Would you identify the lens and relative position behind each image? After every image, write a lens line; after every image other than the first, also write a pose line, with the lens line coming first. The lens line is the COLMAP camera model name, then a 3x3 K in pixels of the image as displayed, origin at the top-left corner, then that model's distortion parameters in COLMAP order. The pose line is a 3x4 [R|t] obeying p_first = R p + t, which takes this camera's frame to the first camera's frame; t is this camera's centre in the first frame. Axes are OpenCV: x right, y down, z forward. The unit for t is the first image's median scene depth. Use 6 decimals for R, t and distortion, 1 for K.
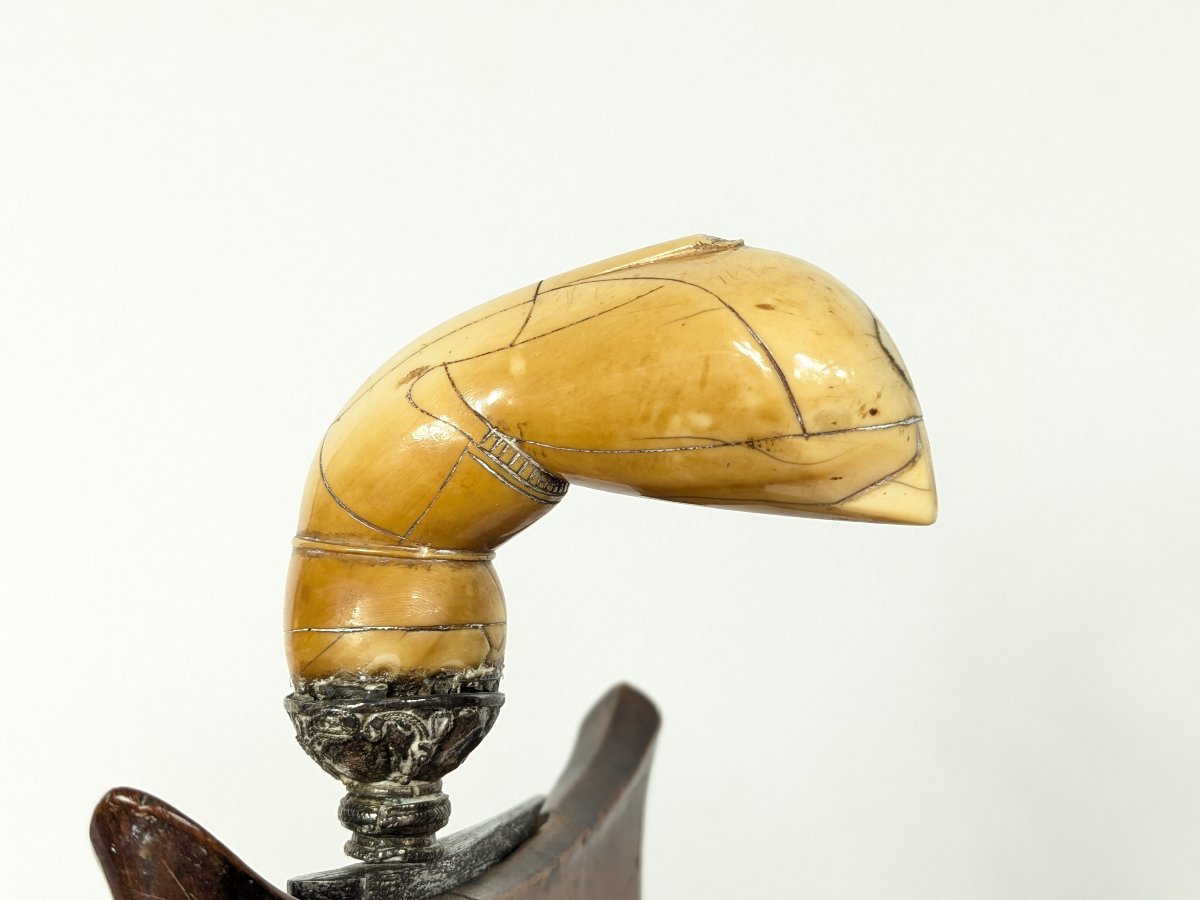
lens RADIAL K [[1479.1, 0, 600.0], [0, 1479.1, 450.0], [0, 0, 1]] dist [0.098887, 0.010387]
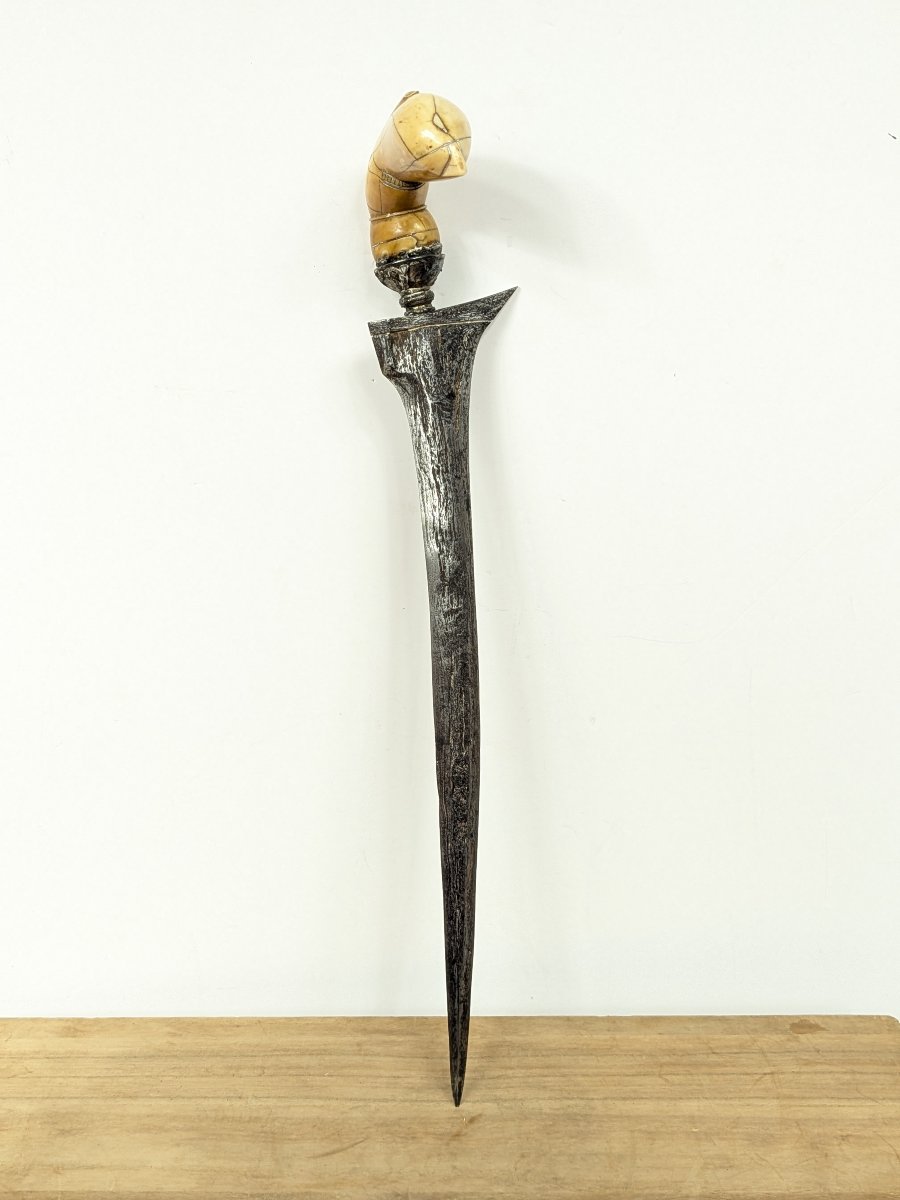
lens RADIAL K [[1479.1, 0, 450.0], [0, 1479.1, 600.0], [0, 0, 1]] dist [0.098887, 0.010387]
pose [[0.751200, -0.056682, -0.657637, 2.020581], [0.272800, 0.933898, 0.231118, 0.137870], [0.601065, -0.353019, 0.717007, -1.475893]]
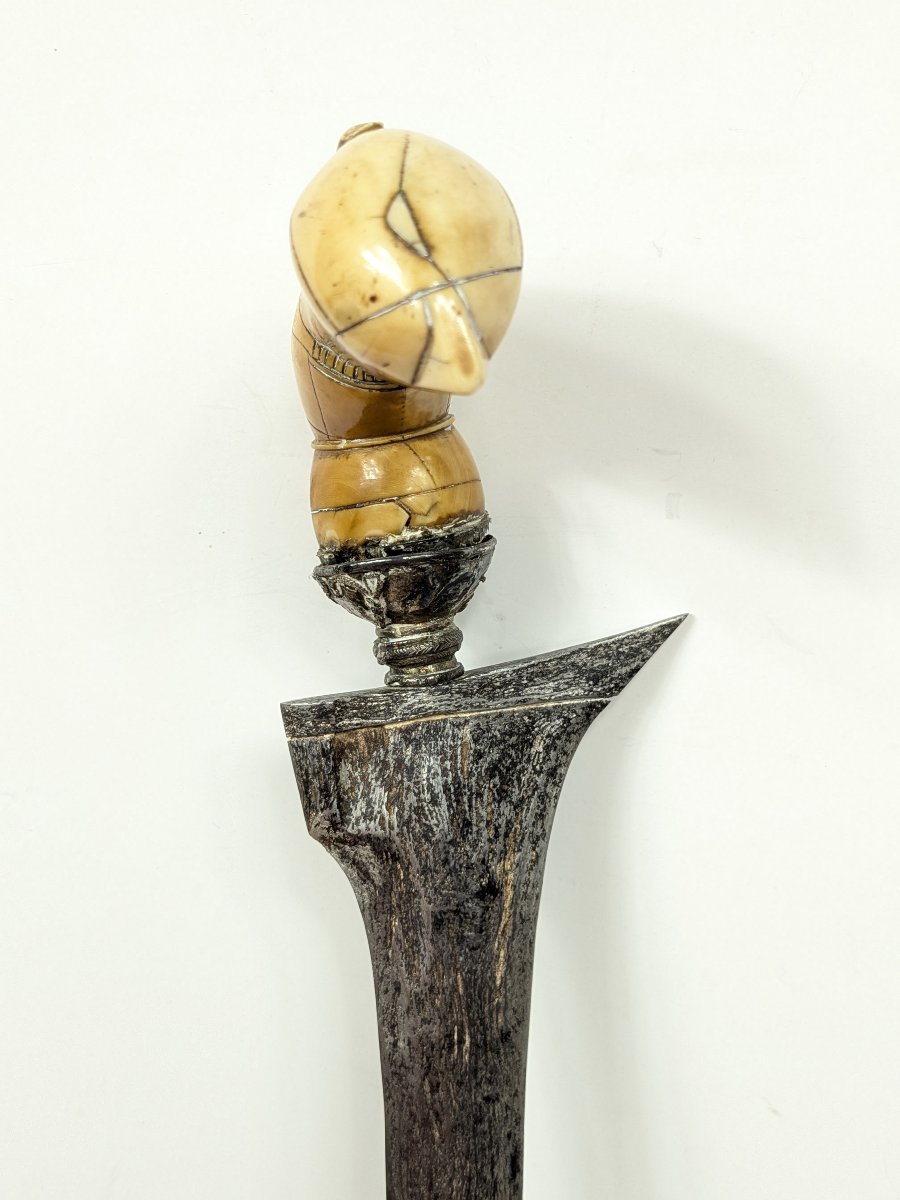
lens RADIAL K [[1479.1, 0, 450.0], [0, 1479.1, 600.0], [0, 0, 1]] dist [0.098887, 0.010387]
pose [[0.626099, -0.021491, -0.779447, 0.874596], [0.231206, 0.959782, 0.159255, 0.019775], [0.744677, -0.279922, 0.605888, 0.308588]]
